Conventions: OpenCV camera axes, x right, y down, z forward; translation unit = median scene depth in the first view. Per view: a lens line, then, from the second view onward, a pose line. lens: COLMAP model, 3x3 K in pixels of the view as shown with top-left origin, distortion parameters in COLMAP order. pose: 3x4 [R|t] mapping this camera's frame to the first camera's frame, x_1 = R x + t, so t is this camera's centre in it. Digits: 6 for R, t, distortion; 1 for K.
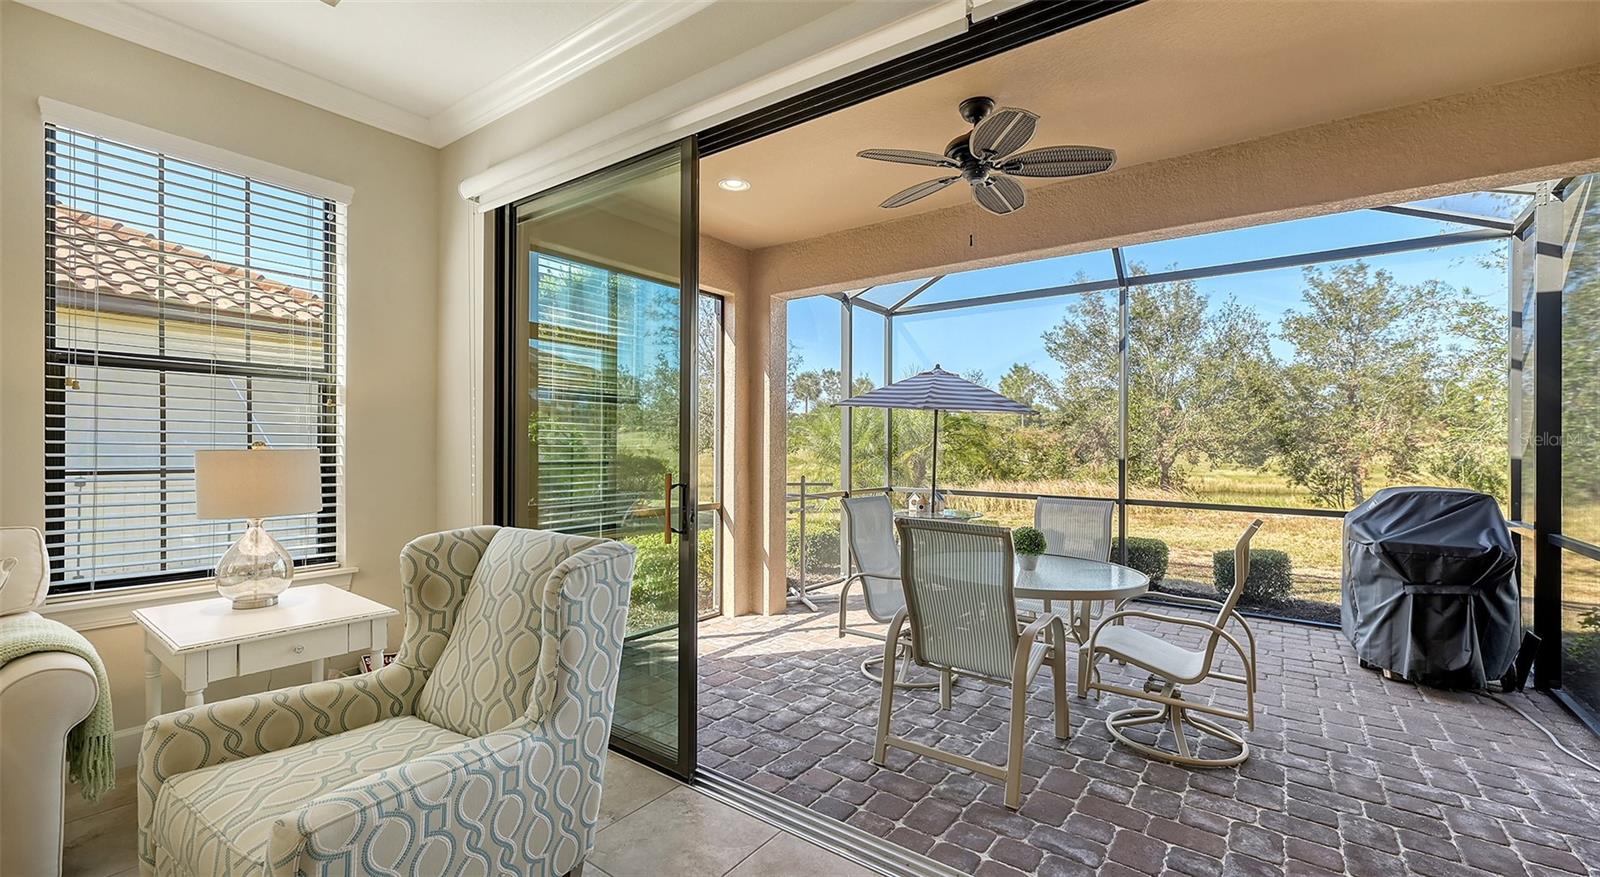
lens RADIAL K [[649.4, 0, 800.0], [0, 649.4, 438.5], [0, 0, 1]] dist [0.003118, 0.000472]
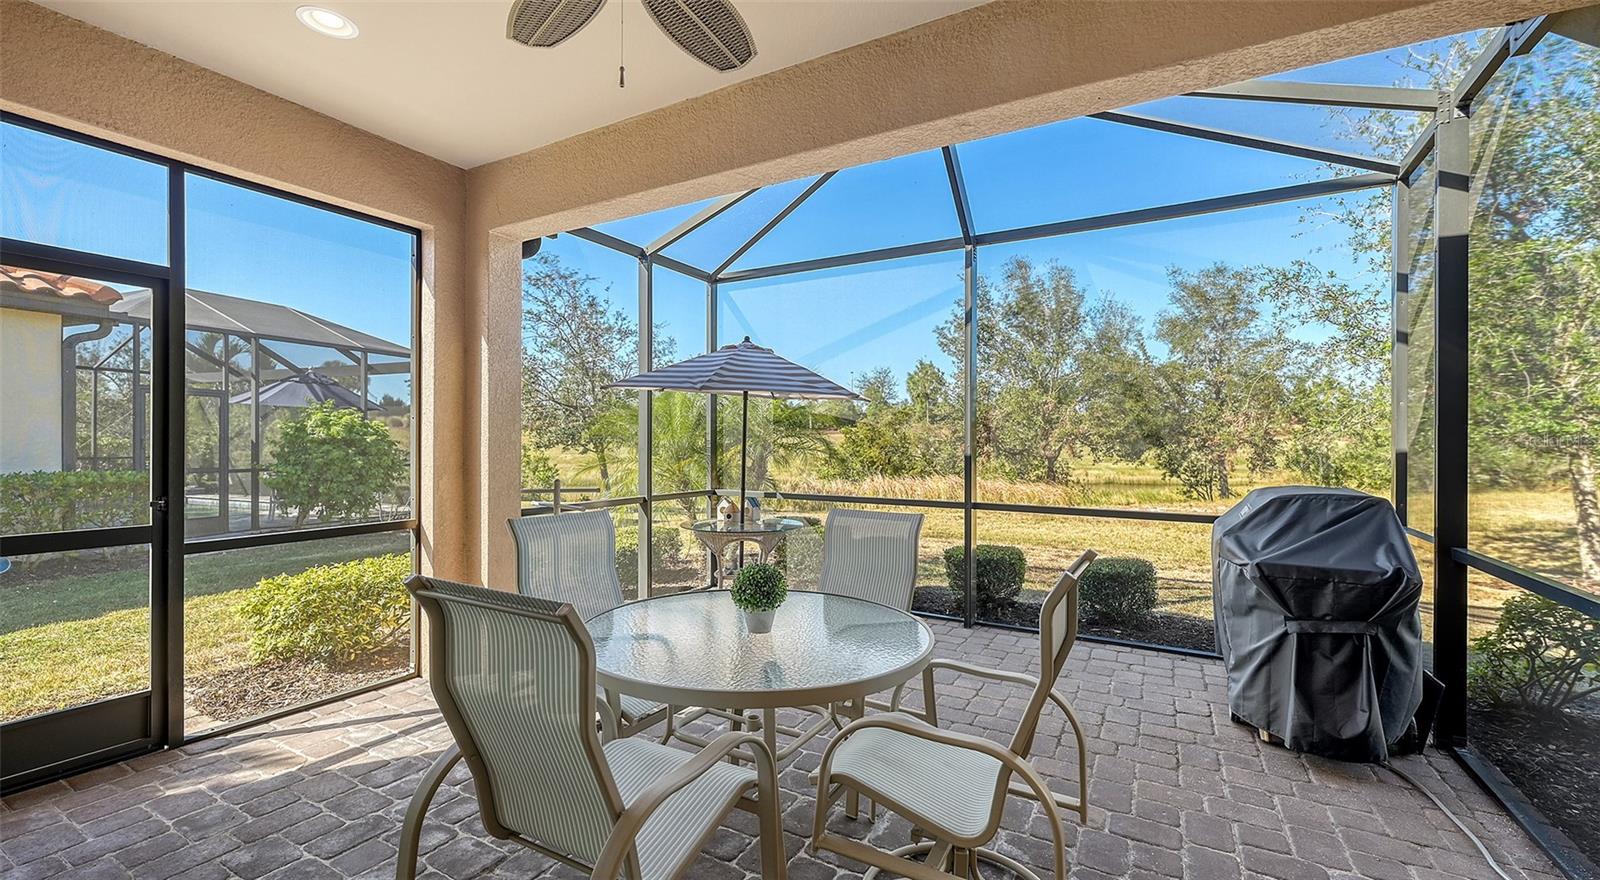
lens RADIAL K [[638.2, 0, 800.0], [0, 638.2, 440.0], [0, 0, 1]] dist [-0.001746, -0.000209]
pose [[0.992381, -0.004059, 0.123140, 0.250789], [0.003137, 0.999966, 0.007682, 0.008790], [-0.123167, -0.007237, 0.992360, 0.303489]]
